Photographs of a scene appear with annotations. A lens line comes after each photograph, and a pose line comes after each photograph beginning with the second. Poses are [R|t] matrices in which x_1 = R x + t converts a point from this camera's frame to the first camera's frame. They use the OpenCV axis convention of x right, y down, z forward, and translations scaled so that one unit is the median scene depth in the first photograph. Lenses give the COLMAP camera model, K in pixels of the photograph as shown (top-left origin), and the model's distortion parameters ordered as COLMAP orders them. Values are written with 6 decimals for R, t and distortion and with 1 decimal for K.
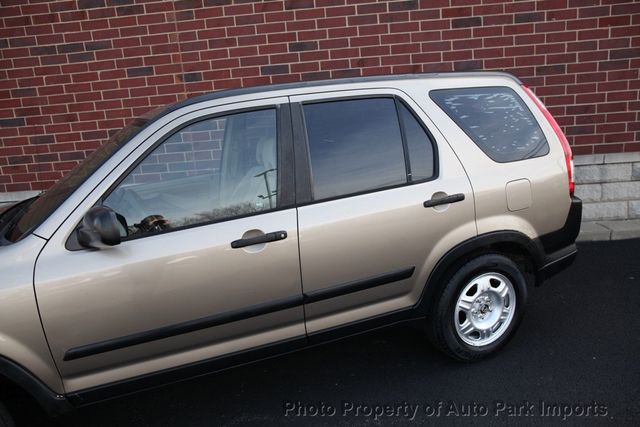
lens RADIAL K [[473.0, 0, 320.0], [0, 473.0, 213.5], [0, 0, 1]] dist [-0.098168, 0.103466]
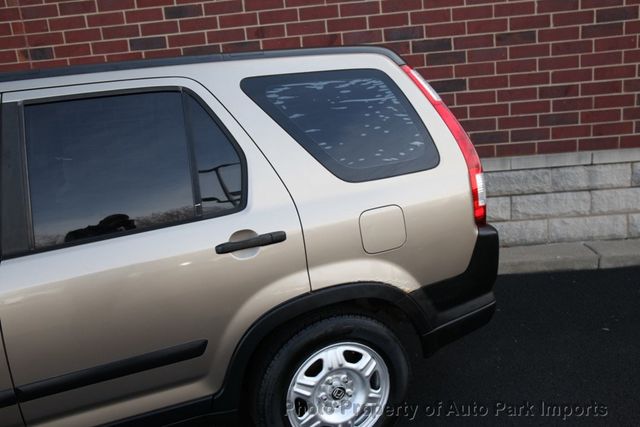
lens RADIAL K [[568.7, 0, 320.0], [0, 568.7, 213.5], [0, 0, 1]] dist [-0.024905, 0.017791]
pose [[0.999909, -0.006357, -0.011894, 0.196805], [0.006433, 0.999959, 0.006354, -0.039005], [0.011854, -0.006430, 0.999909, 0.095397]]
